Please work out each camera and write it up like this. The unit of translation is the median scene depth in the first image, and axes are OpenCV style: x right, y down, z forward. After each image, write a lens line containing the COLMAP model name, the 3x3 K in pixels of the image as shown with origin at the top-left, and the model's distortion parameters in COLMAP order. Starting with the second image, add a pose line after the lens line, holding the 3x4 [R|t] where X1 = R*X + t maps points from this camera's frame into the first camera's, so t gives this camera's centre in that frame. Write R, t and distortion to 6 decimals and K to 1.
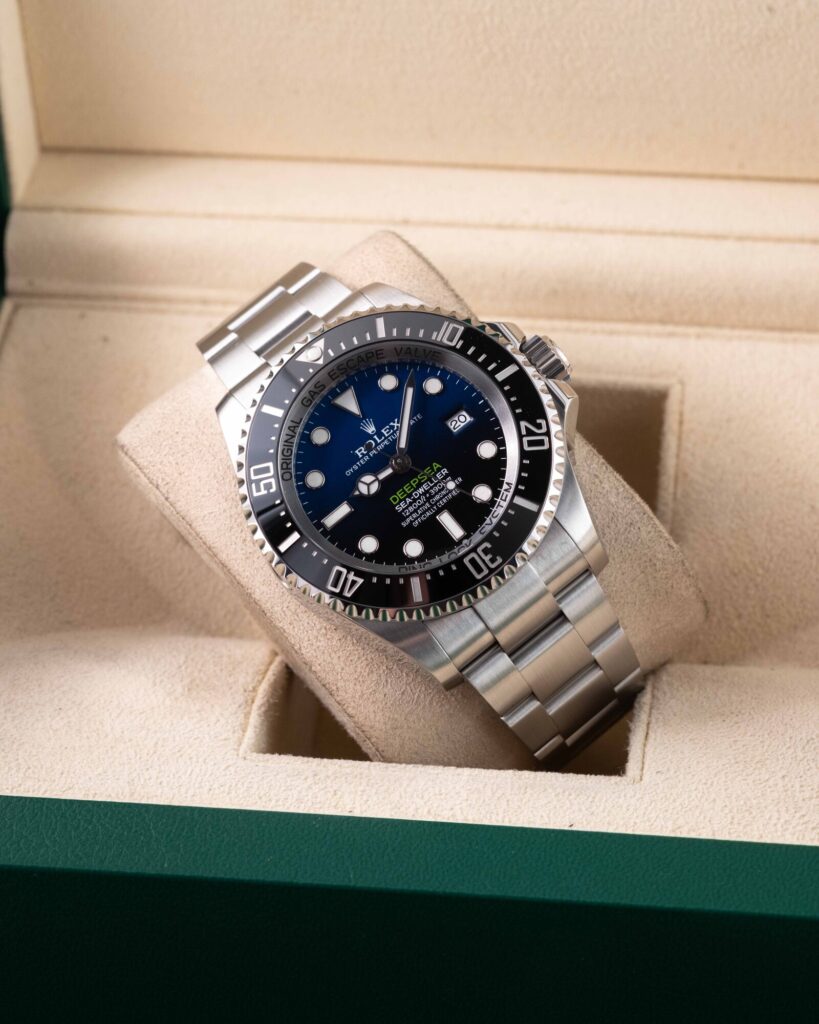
lens RADIAL K [[3982.9, 0, 392.4], [0, 3982.9, 510.4], [0, 0, 1]] dist [0.095407, 0.371748]
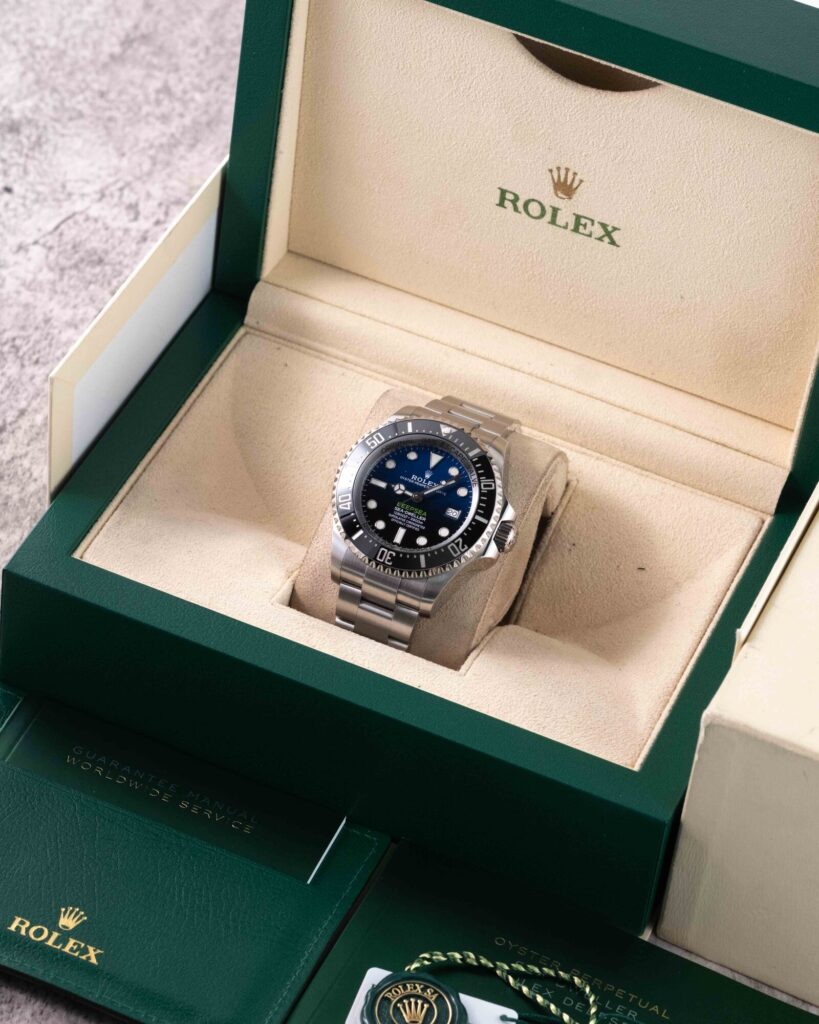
lens RADIAL K [[3982.9, 0, 392.4], [0, 3982.9, 510.4], [0, 0, 1]] dist [0.095407, 0.371748]
pose [[0.951254, 0.289764, -0.105607, 0.201703], [-0.287584, 0.957092, 0.035652, -0.063791], [0.111407, -0.003544, 0.993769, -0.868065]]
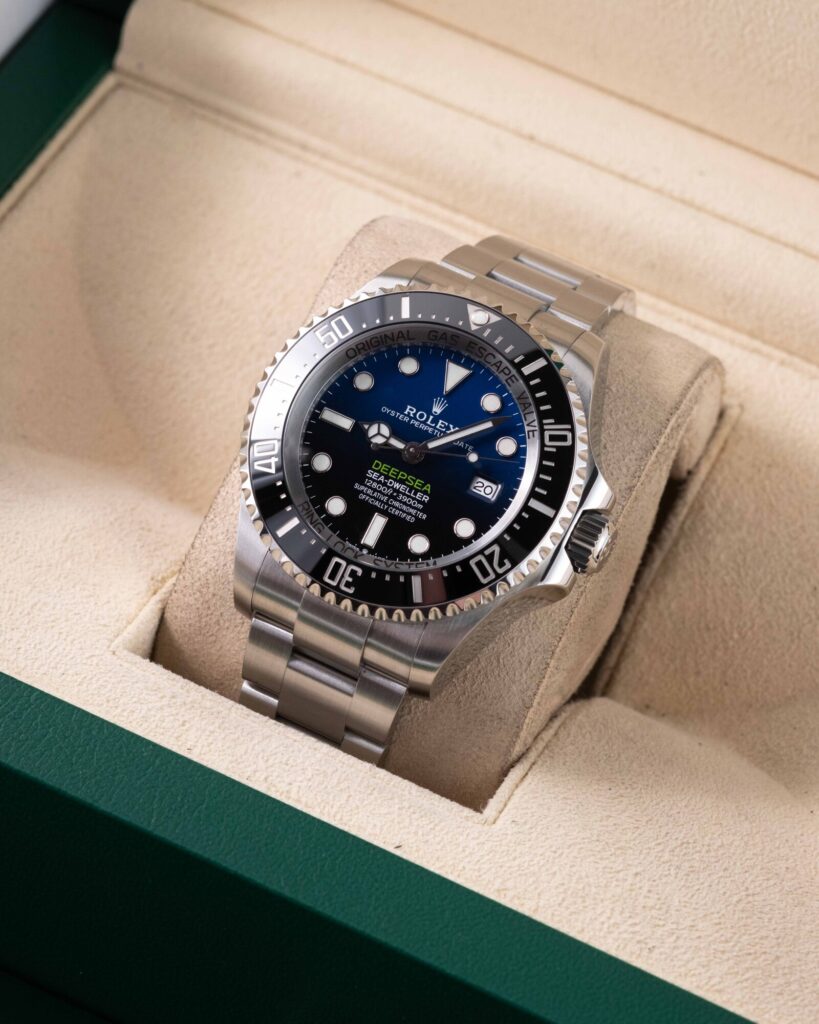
lens RADIAL K [[3982.9, 0, 392.4], [0, 3982.9, 510.4], [0, 0, 1]] dist [0.095407, 0.371748]
pose [[0.934516, 0.338697, -0.109381, 0.114086], [-0.324416, 0.936986, 0.129656, -0.110849], [0.146403, -0.085681, 0.985507, 0.081599]]
